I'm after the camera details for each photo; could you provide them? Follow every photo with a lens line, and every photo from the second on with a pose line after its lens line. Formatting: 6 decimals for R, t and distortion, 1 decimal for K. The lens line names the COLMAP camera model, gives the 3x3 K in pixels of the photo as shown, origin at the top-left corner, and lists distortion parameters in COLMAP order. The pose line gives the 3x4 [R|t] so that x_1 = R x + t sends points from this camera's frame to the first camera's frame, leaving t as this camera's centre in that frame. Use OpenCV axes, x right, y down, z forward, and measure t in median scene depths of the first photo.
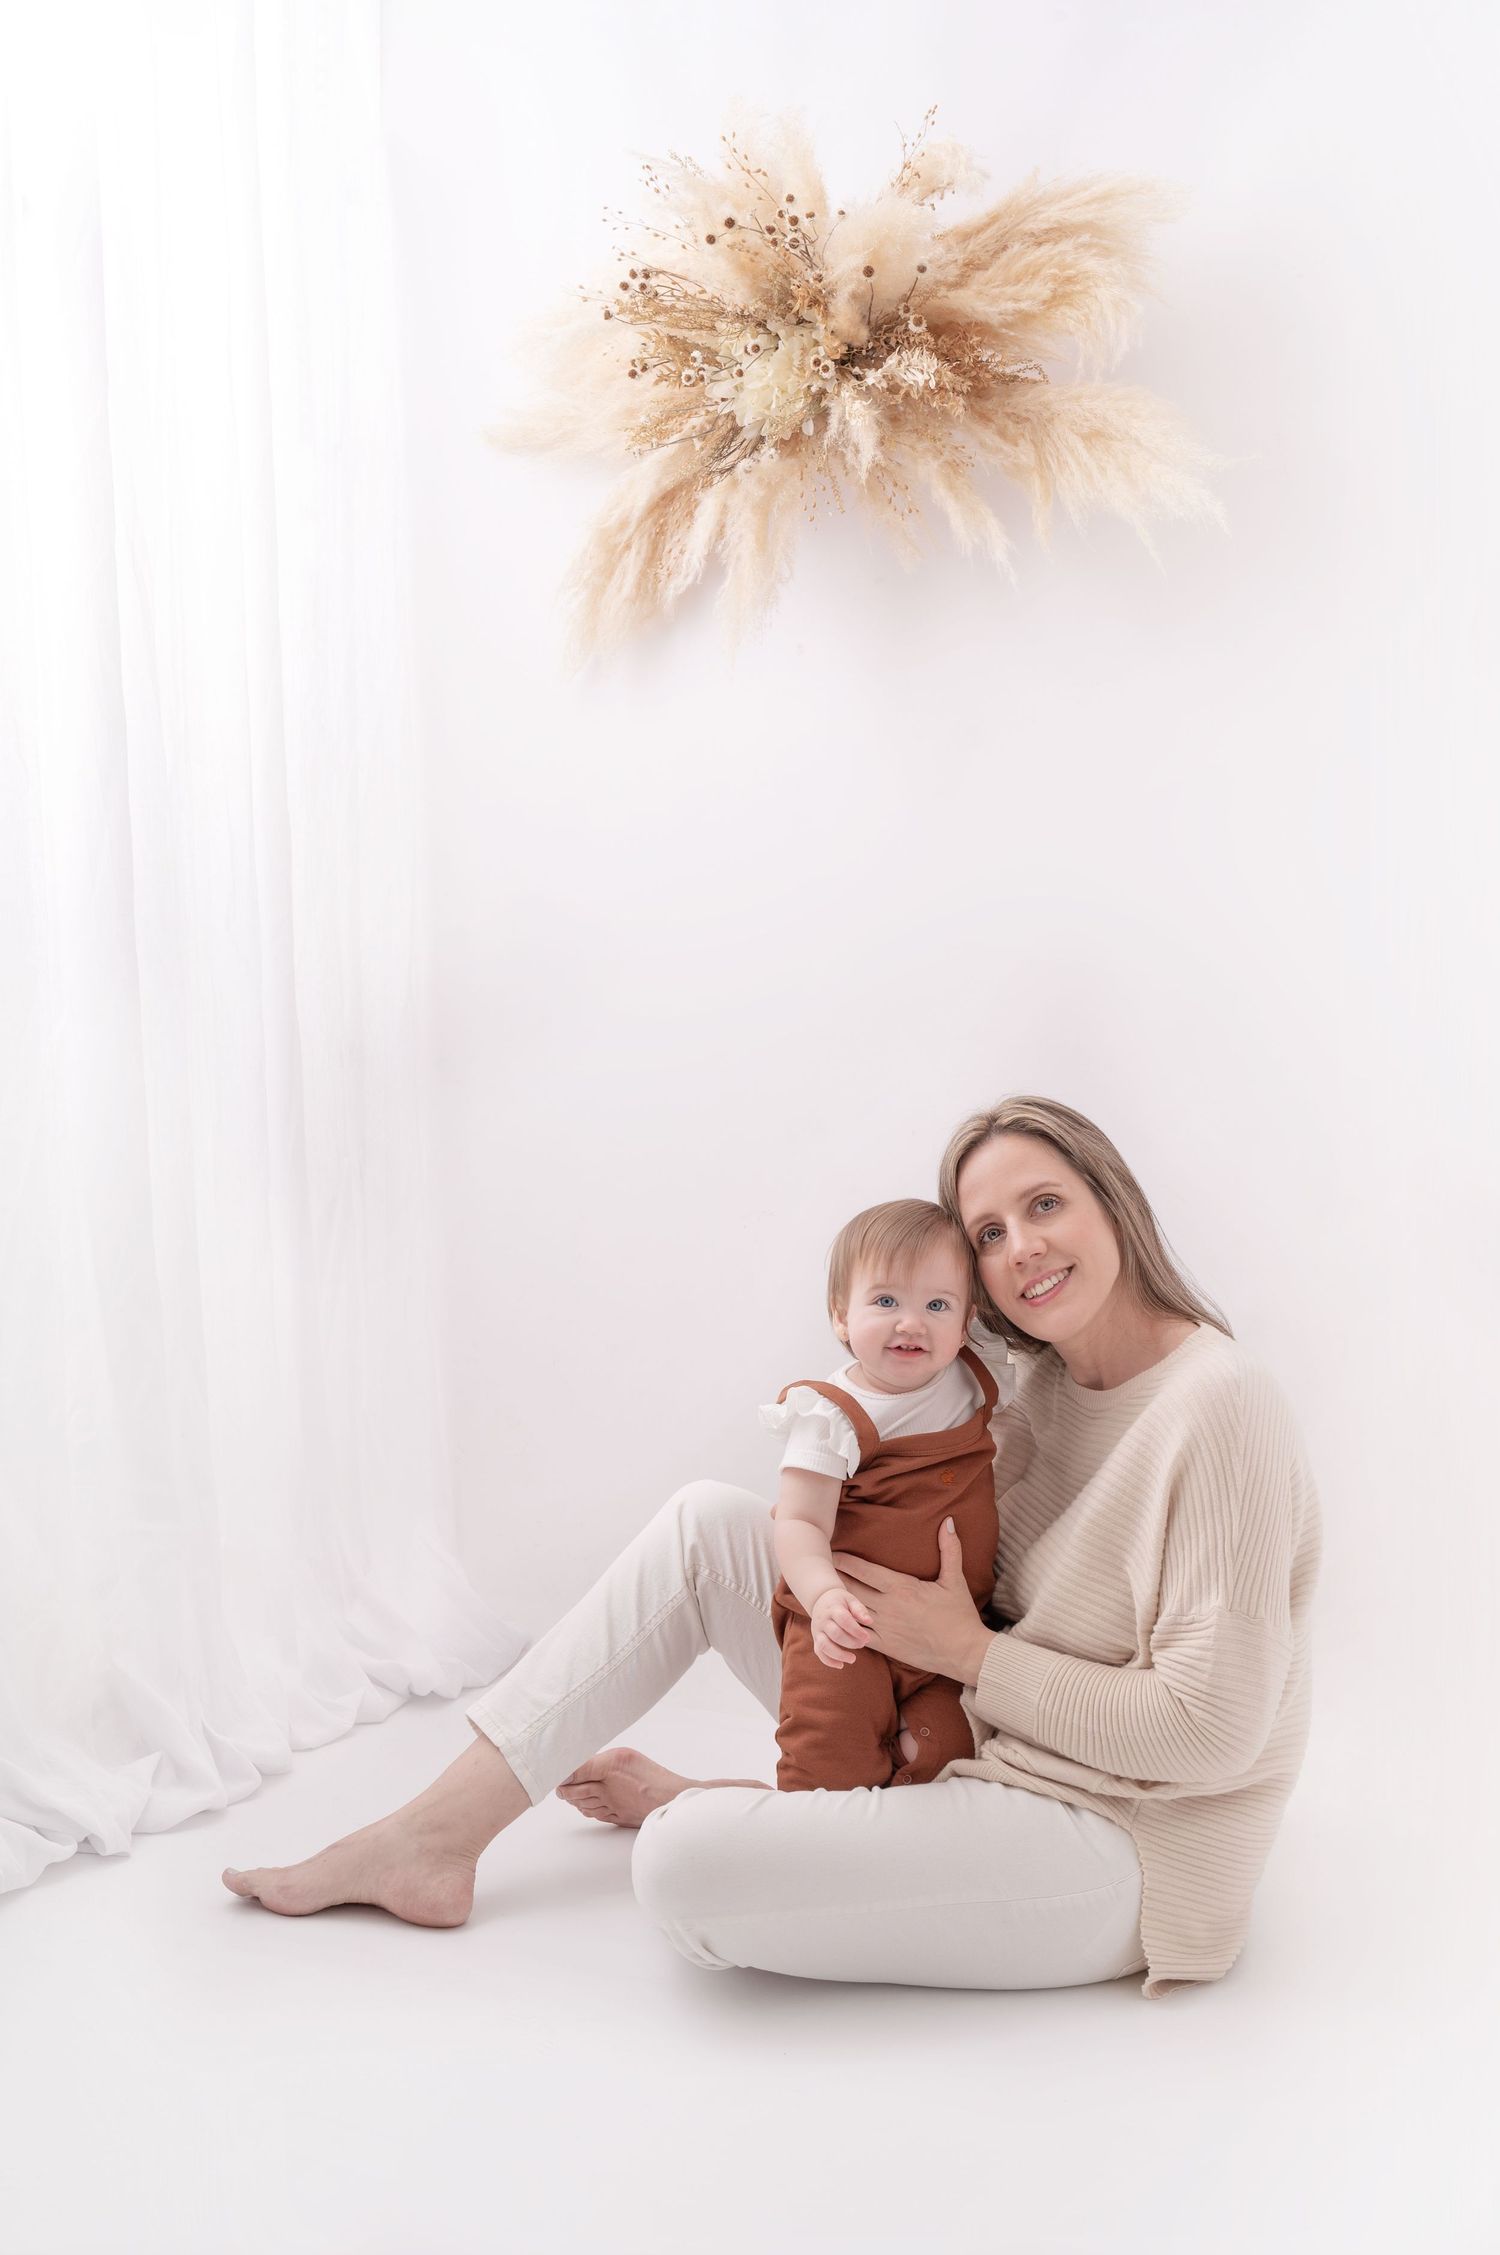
lens RADIAL K [[2171.0, 0, 784.7], [0, 2171.0, 1254.6], [0, 0, 1]] dist [-0.004739, 0.003568]
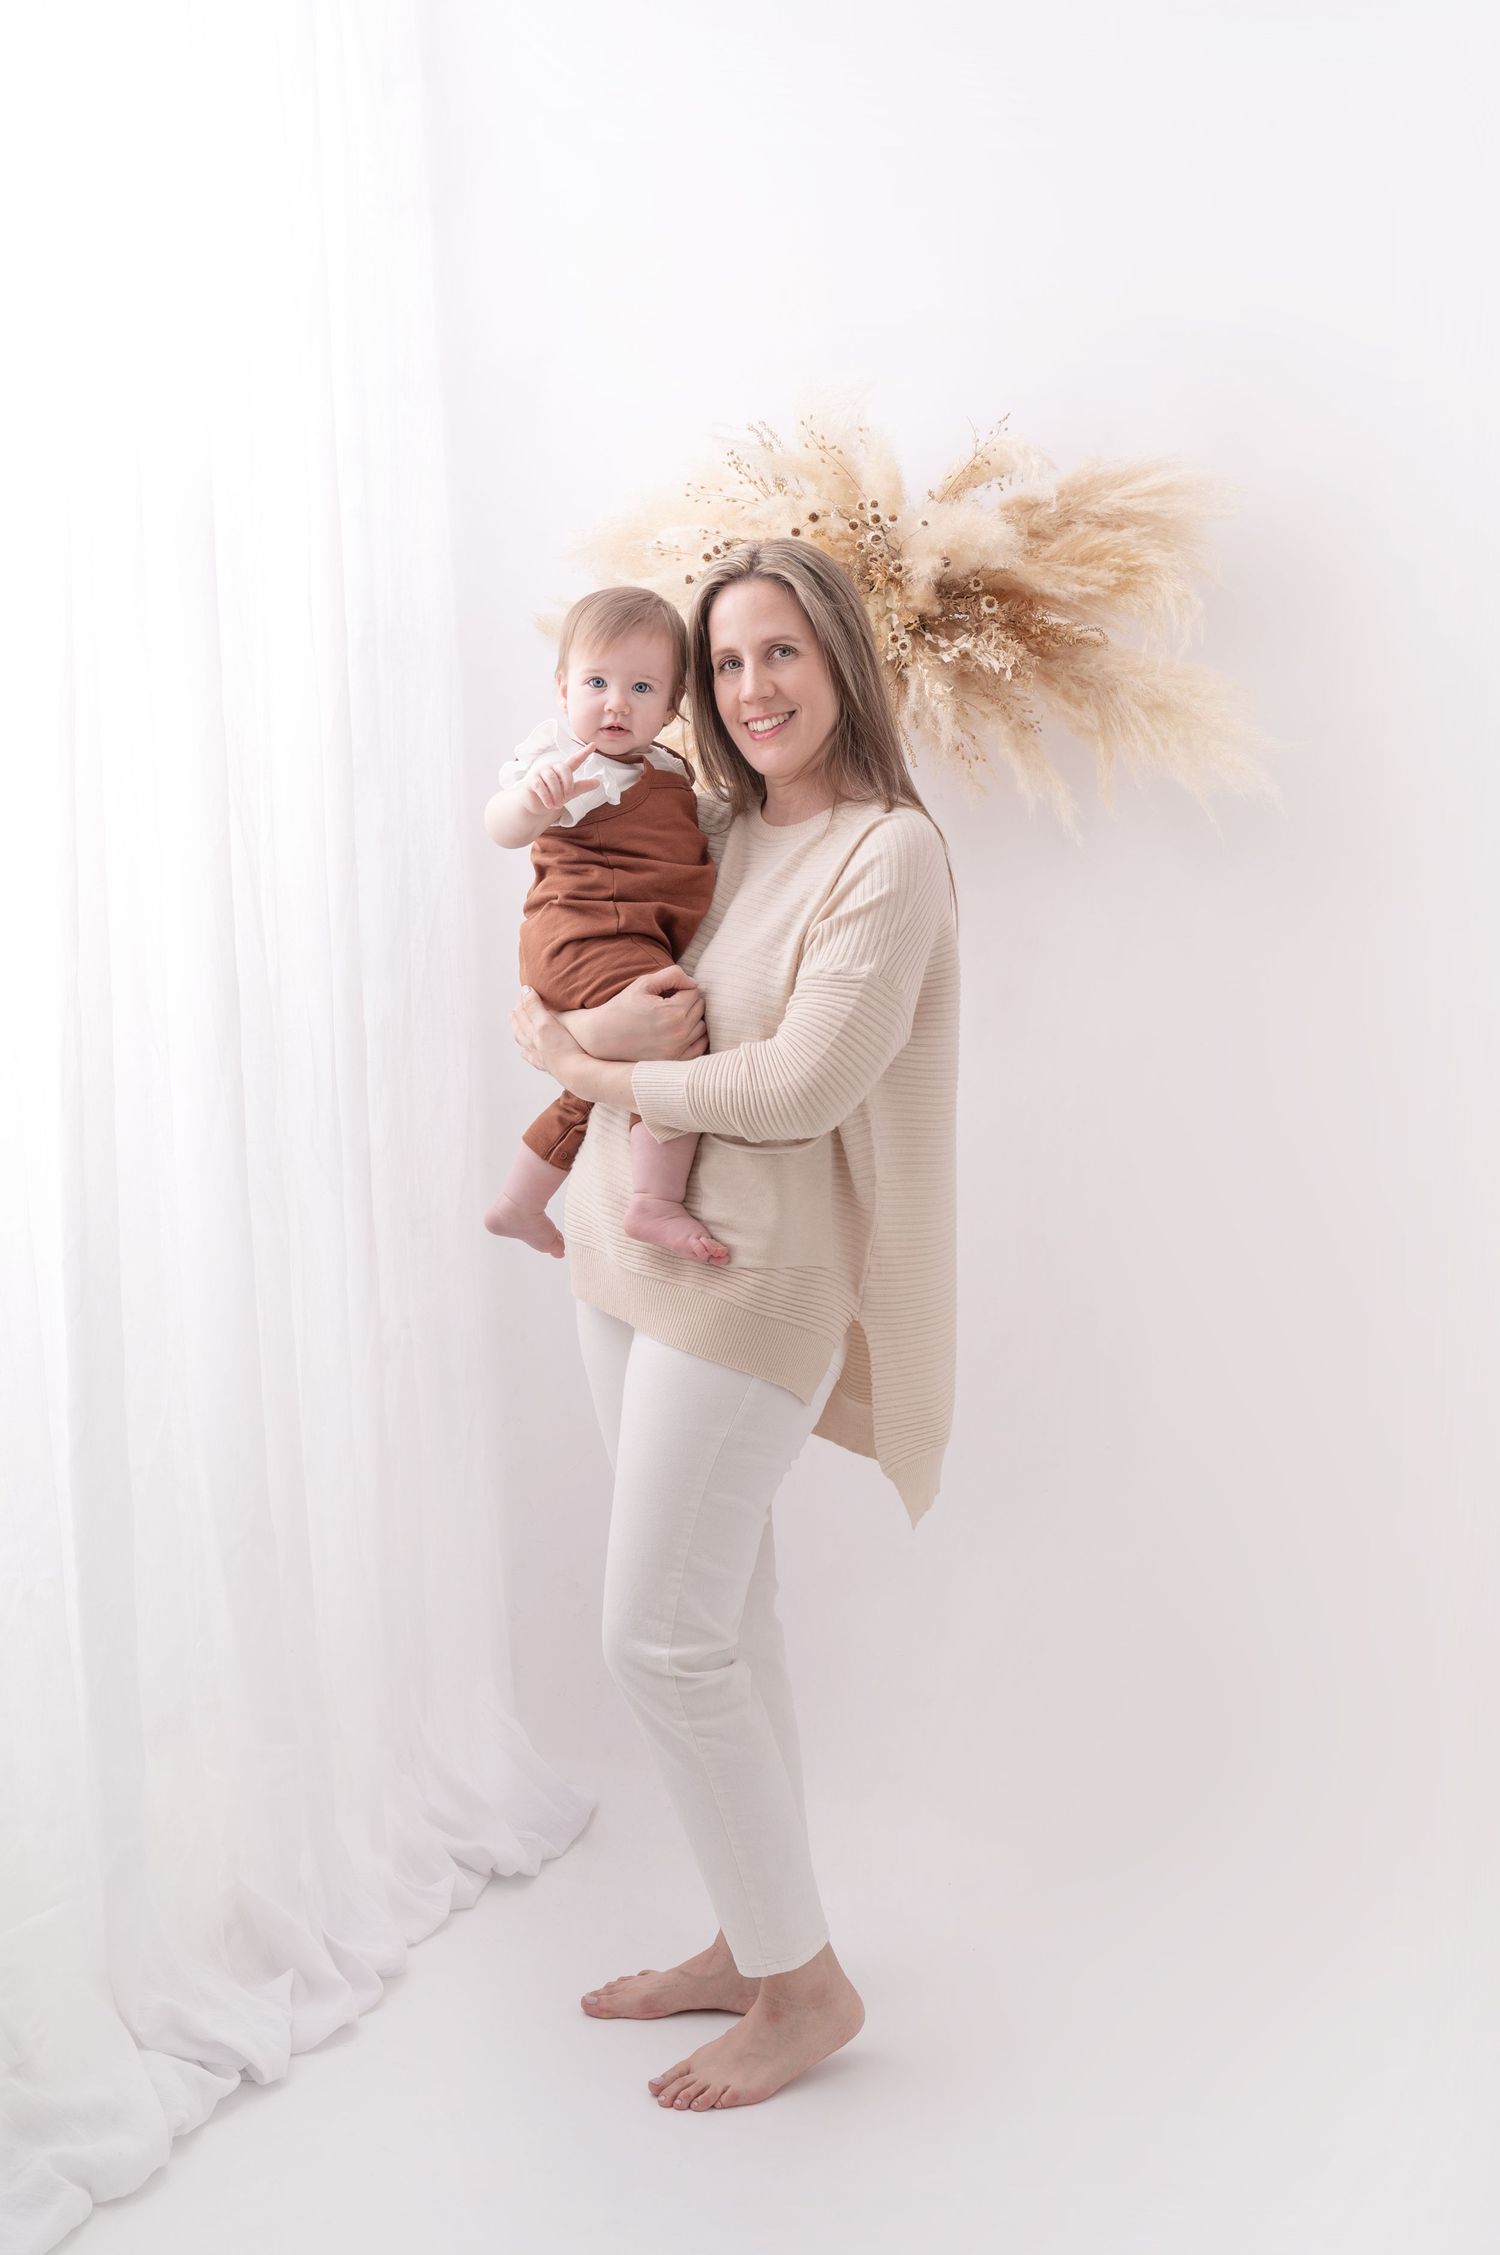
lens RADIAL K [[2572.1, 0, 781.0], [0, 2572.1, 1122.8], [0, 0, 1]] dist [0.005269, 0.028978]
pose [[0.998695, -0.015121, 0.048778, -0.103661], [0.014384, 0.999777, 0.015430, -0.193432], [-0.049001, -0.014708, 0.998690, -0.248674]]
